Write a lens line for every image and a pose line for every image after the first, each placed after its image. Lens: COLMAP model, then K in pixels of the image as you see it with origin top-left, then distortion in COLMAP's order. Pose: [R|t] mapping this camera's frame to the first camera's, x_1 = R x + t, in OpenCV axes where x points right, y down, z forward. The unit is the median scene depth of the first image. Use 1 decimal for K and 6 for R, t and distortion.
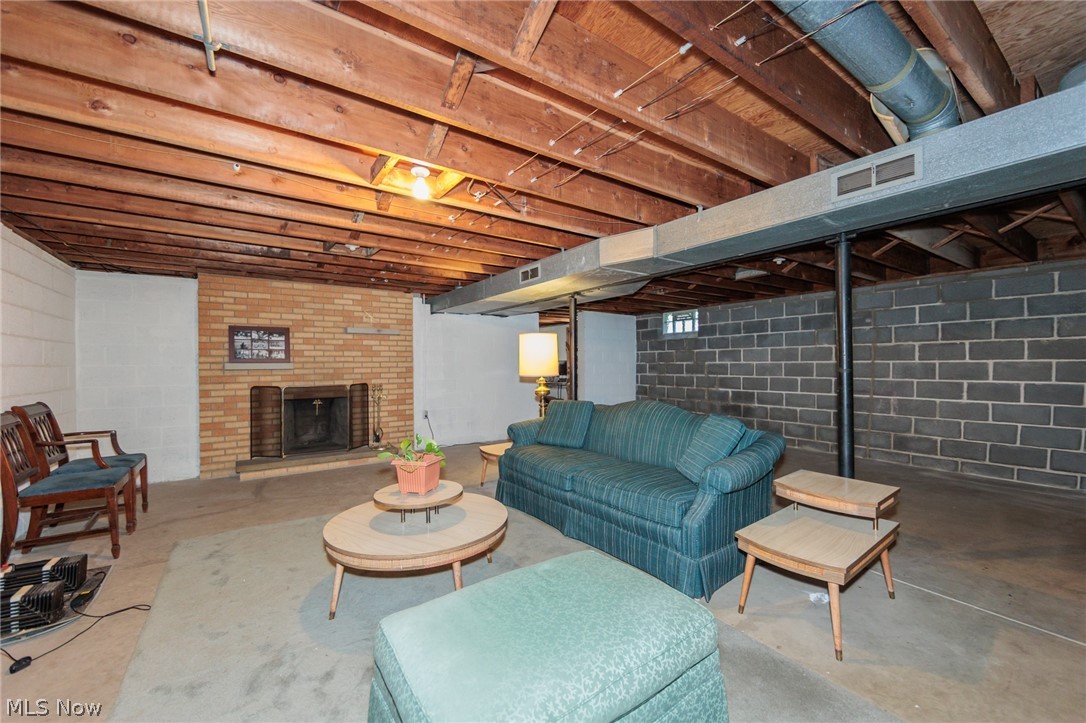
lens RADIAL K [[432.7, 0, 551.5], [0, 432.7, 362.0], [0, 0, 1]] dist [-0.001277, -0.000443]
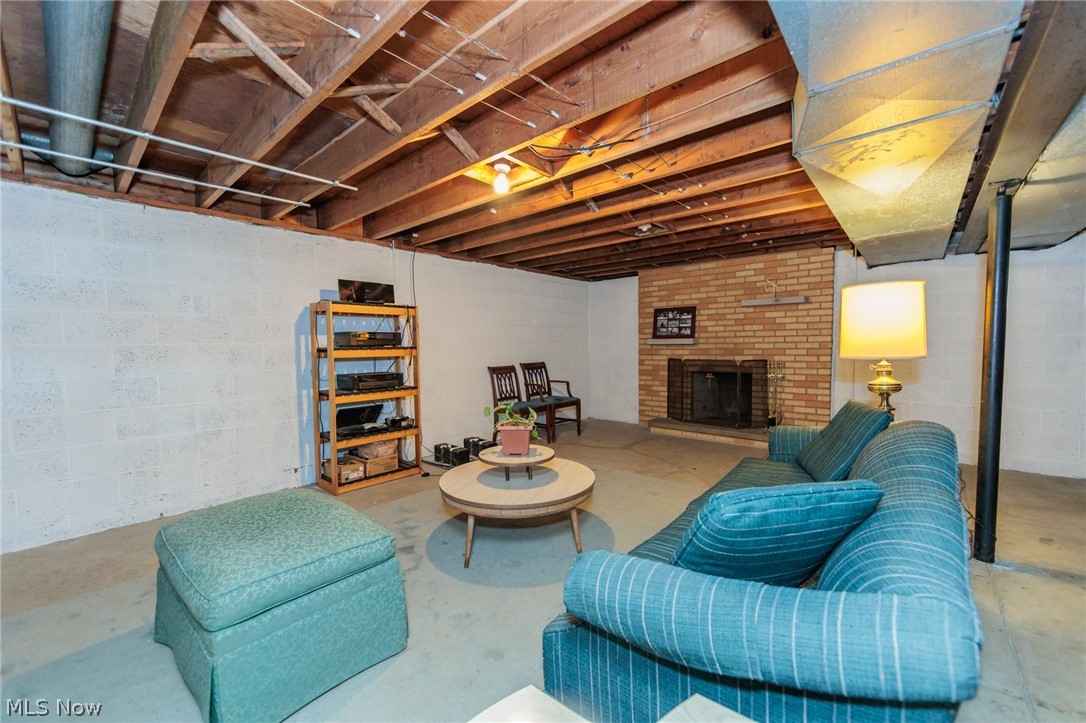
lens RADIAL K [[432.7, 0, 551.1], [0, 432.7, 361.4], [0, 0, 1]] dist [-0.001277, -0.000443]
pose [[0.232691, 0.043992, -0.971555, 0.371107], [0.013610, 0.998731, 0.048482, 0.002336], [0.972455, -0.024504, 0.231797, 0.374774]]
